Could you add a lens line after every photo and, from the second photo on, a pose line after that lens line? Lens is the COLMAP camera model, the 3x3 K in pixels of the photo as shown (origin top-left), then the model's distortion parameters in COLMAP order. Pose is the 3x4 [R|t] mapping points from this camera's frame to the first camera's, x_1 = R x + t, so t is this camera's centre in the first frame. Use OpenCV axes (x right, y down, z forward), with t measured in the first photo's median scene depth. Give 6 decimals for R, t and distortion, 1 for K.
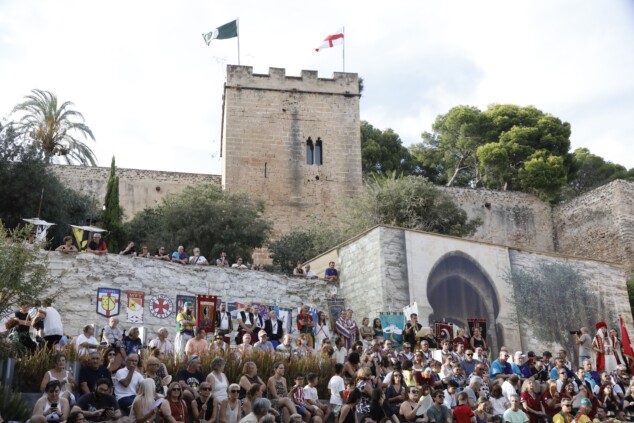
lens RADIAL K [[810.6, 0, 317.0], [0, 810.6, 211.5], [0, 0, 1]] dist [0.100285, 0.004956]
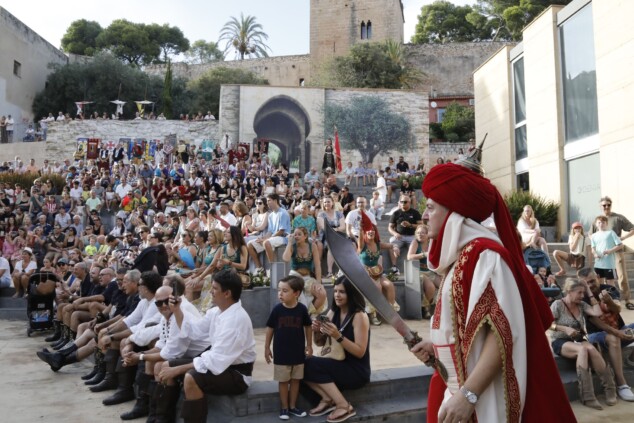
lens RADIAL K [[500.4, 0, 317.0], [0, 500.4, 211.5], [0, 0, 1]] dist [-0.148685, 0.071810]
pose [[0.915086, -0.006037, -0.403214, 0.342385], [0.113941, 0.963016, 0.244168, 0.022351], [0.386827, -0.269377, 0.881930, 0.083665]]
